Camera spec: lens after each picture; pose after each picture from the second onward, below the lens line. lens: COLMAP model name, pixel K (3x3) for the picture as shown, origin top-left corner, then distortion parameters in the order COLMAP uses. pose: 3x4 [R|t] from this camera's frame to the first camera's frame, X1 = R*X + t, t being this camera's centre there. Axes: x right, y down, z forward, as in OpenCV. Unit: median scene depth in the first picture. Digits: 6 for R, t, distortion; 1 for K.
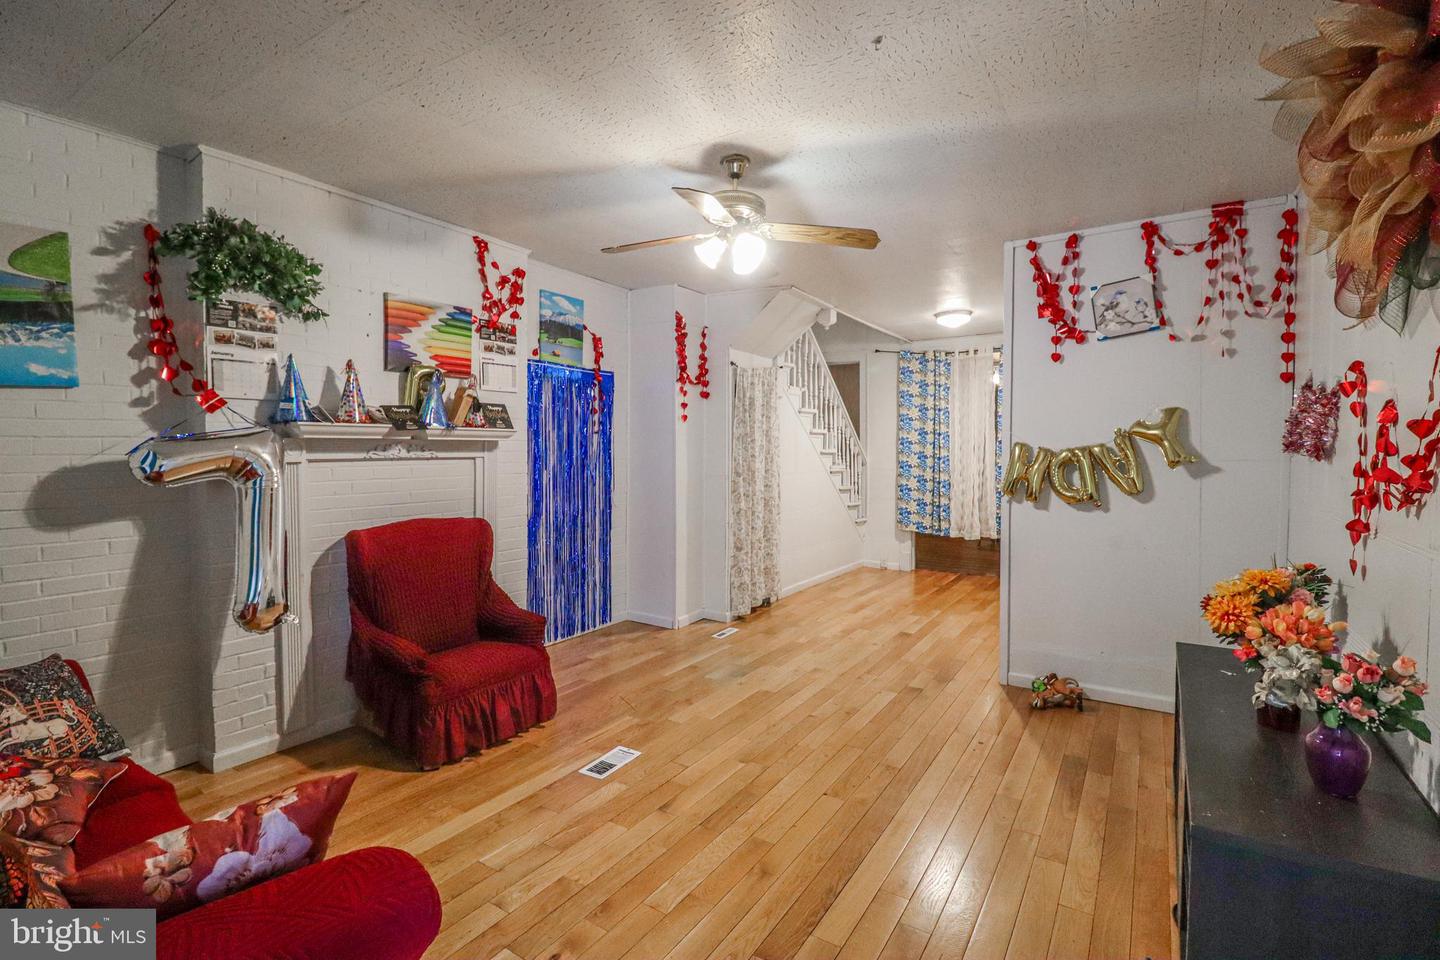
lens RADIAL K [[663.6, 0, 734.9], [0, 663.6, 465.5], [0, 0, 1]] dist [0.001216, -0.014147]
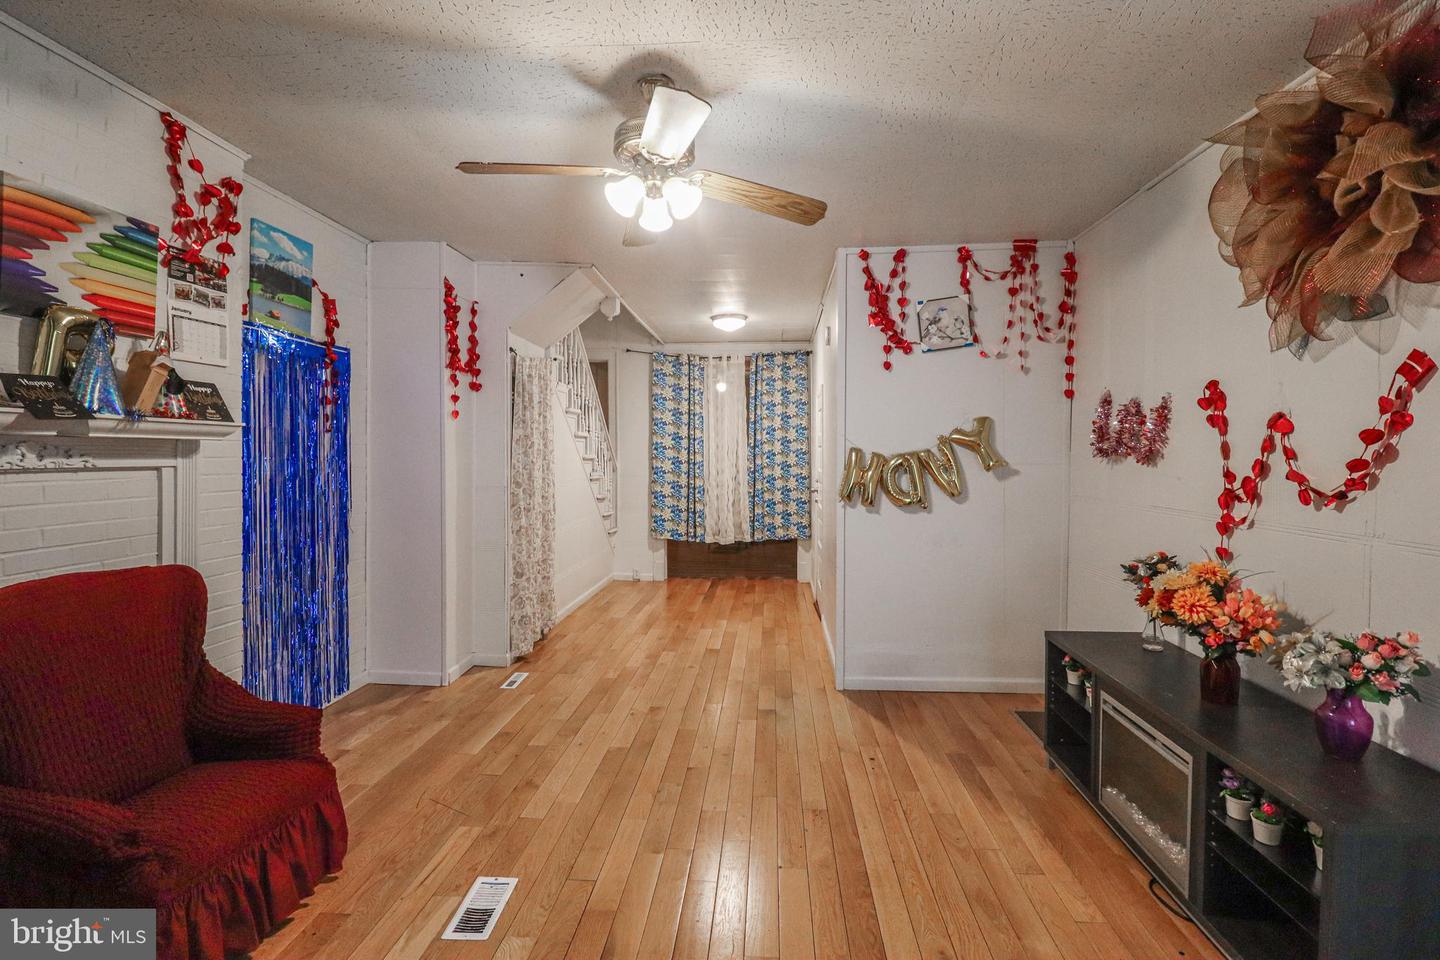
lens RADIAL K [[663.6, 0, 734.9], [0, 663.6, 465.5], [0, 0, 1]] dist [0.001216, -0.014147]
pose [[0.875840, -0.007162, 0.482549, -0.217819], [0.011138, 0.999924, -0.005374, -0.004242], [-0.482473, 0.010082, 0.875853, 0.203044]]
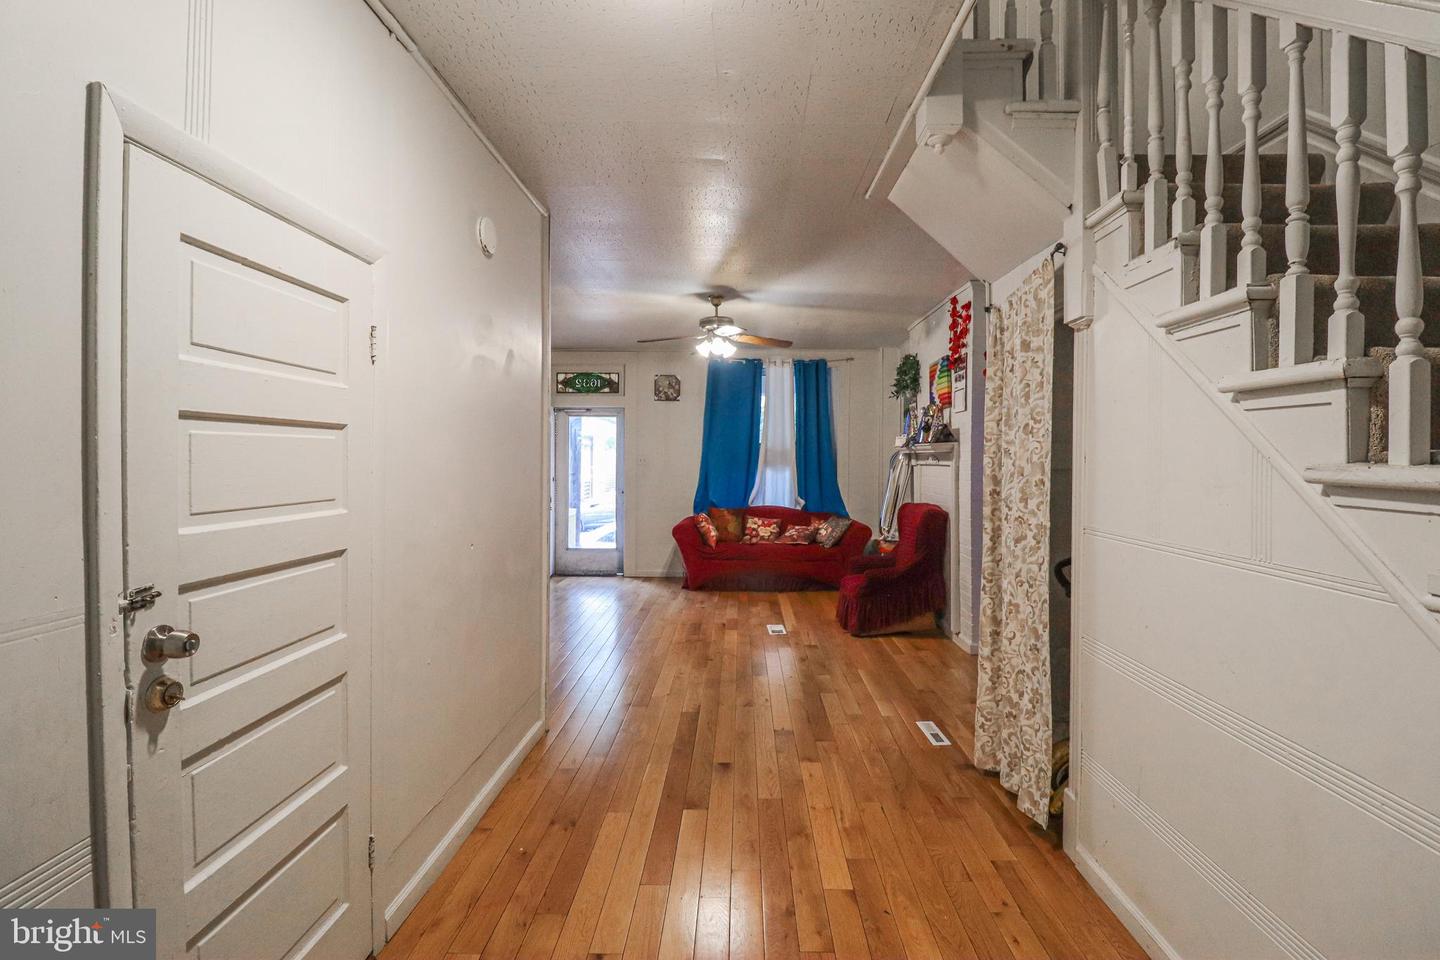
lens RADIAL K [[663.6, 0, 734.9], [0, 663.6, 465.5], [0, 0, 1]] dist [0.001216, -0.014147]
pose [[-0.851288, -0.001557, -0.524697, 0.660221], [-0.022050, 0.999218, 0.032809, -0.045367], [0.524236, 0.039500, -0.850657, 1.886691]]
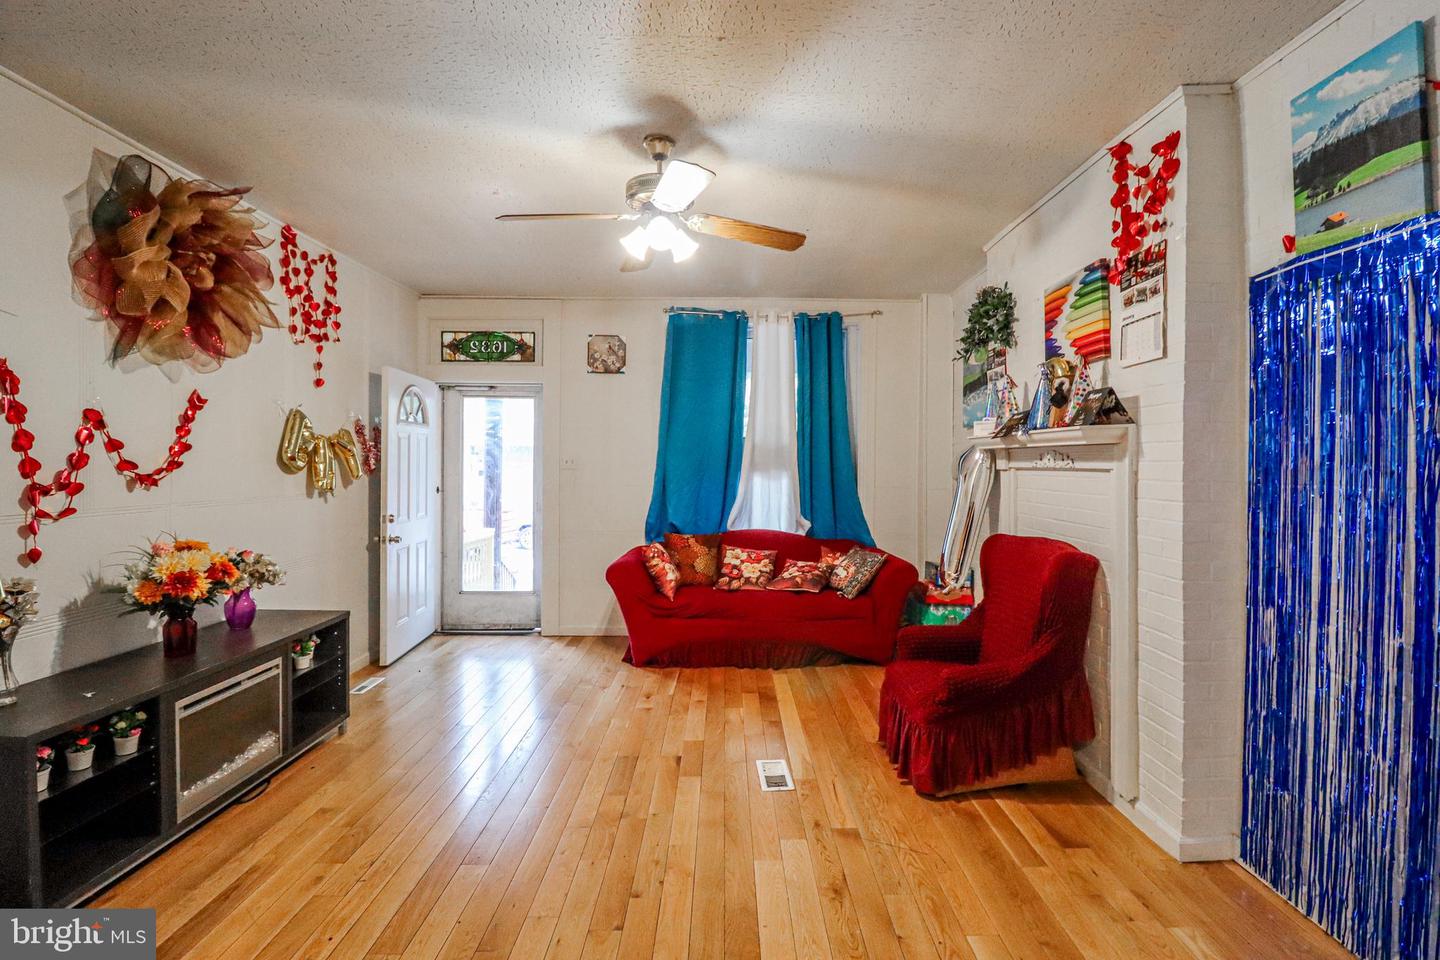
lens RADIAL K [[663.6, 0, 734.9], [0, 663.6, 465.5], [0, 0, 1]] dist [0.001216, -0.014147]
pose [[-0.838599, -0.005030, -0.544726, 0.304154], [-0.023146, 0.999383, 0.026405, -0.025379], [0.544258, 0.034752, -0.838198, 1.355784]]
